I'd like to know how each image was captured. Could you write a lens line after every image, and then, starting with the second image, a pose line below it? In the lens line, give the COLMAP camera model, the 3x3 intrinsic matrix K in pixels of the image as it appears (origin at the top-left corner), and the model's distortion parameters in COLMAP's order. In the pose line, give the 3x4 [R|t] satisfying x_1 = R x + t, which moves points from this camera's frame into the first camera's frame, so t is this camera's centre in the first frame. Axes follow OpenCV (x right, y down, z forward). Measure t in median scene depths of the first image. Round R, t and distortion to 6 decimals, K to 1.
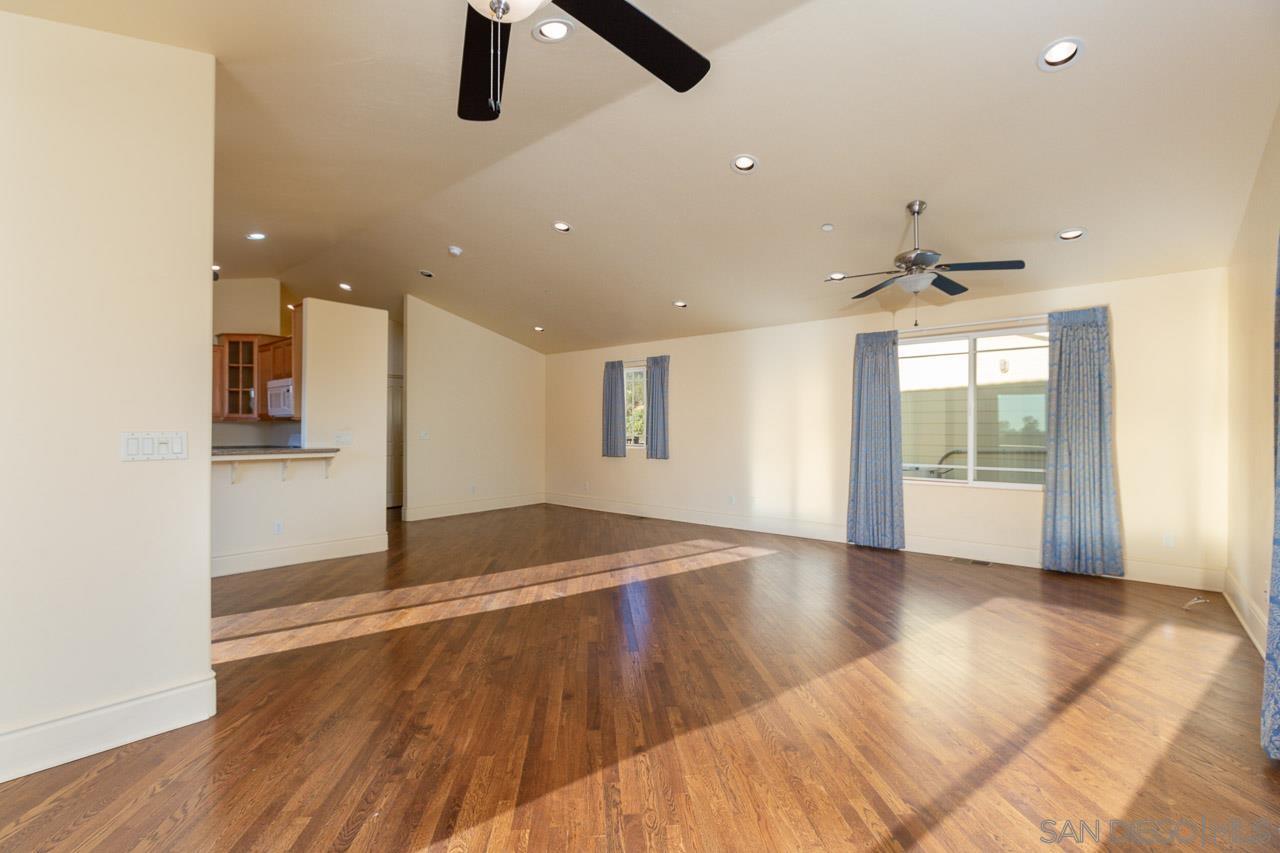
lens RADIAL K [[564.6, 0, 631.3], [0, 564.6, 429.6], [0, 0, 1]] dist [-0.000791, -0.000307]
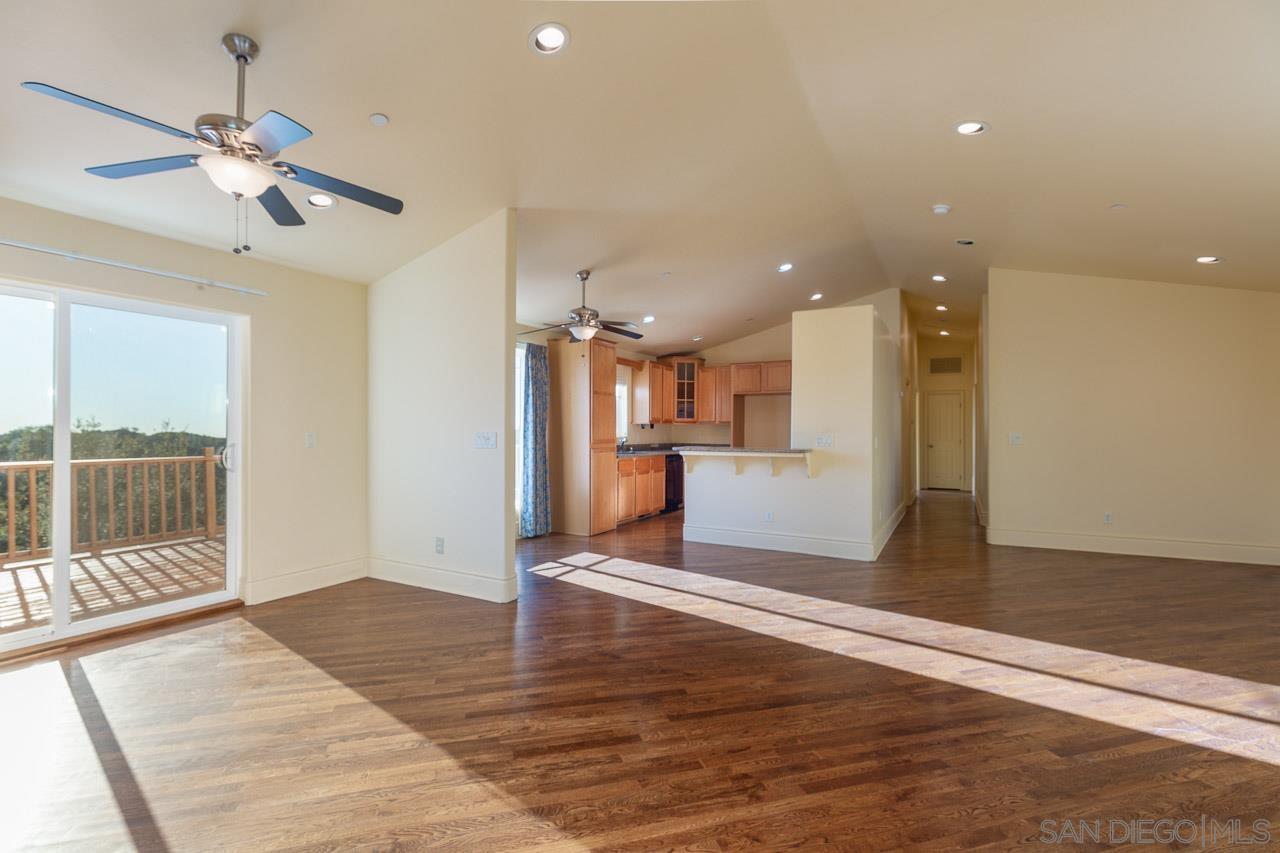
lens RADIAL K [[564.6, 0, 631.3], [0, 564.6, 429.6], [0, 0, 1]] dist [-0.000791, -0.000307]
pose [[0.204221, 0.003309, -0.978919, 0.586568], [-0.007977, 0.999967, 0.001716, -0.001762], [0.978892, 0.007459, 0.204240, 0.614907]]
